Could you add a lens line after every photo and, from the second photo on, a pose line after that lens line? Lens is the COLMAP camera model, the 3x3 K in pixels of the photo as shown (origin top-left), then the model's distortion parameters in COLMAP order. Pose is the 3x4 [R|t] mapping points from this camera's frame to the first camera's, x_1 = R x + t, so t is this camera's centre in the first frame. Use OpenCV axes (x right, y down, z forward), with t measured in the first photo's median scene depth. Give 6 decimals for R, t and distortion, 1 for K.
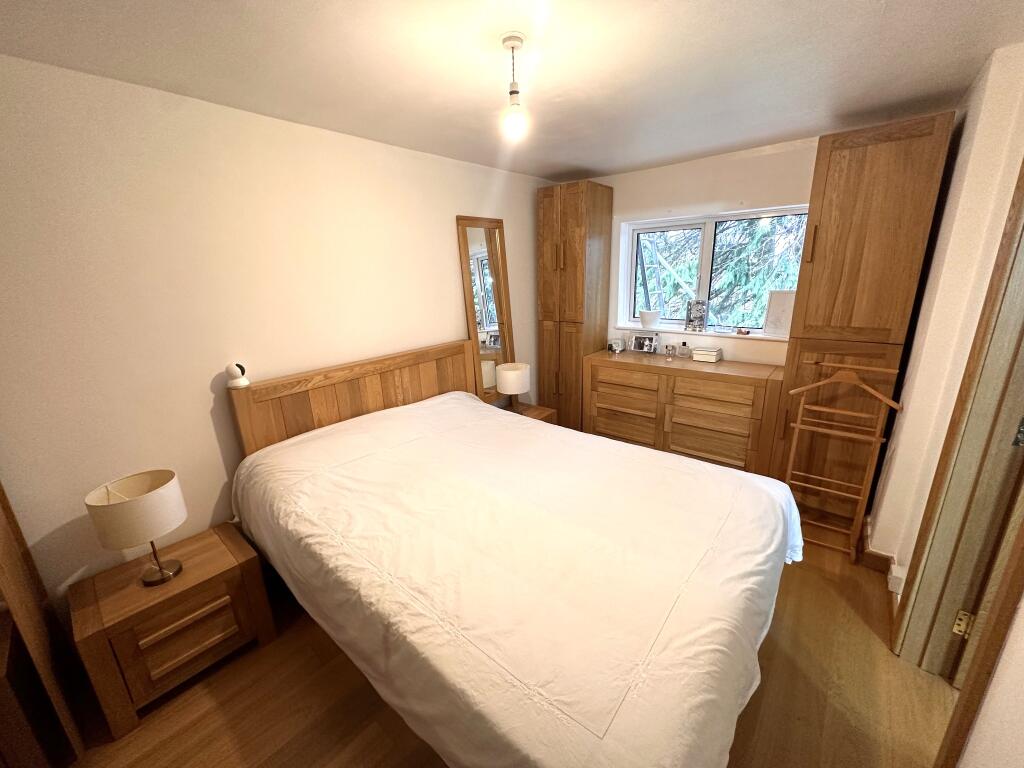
lens RADIAL K [[406.6, 0, 512.0], [0, 406.6, 384.0], [0, 0, 1]] dist [-0.014031, -0.000031]
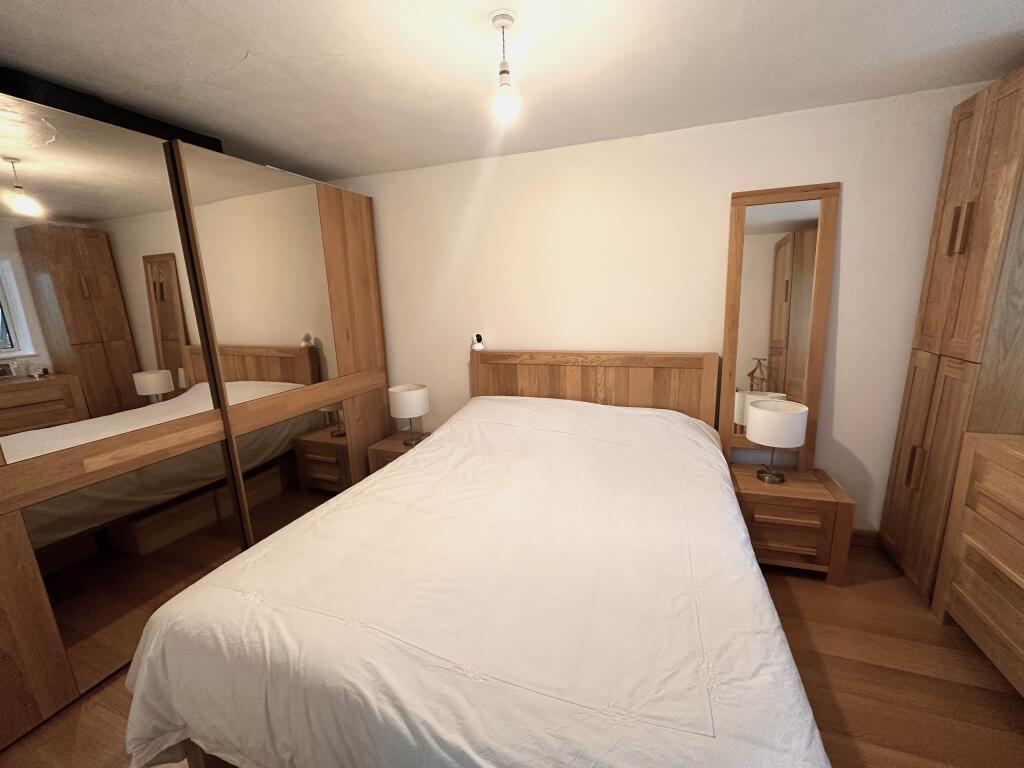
lens RADIAL K [[417.2, 0, 513.4], [0, 417.2, 388.1], [0, 0, 1]] dist [-0.001849, -0.000486]
pose [[0.357187, 0.229535, -0.905390, 0.605844], [-0.235176, 0.960206, 0.150652, -0.093555], [0.903941, 0.159115, 0.396955, 0.426881]]
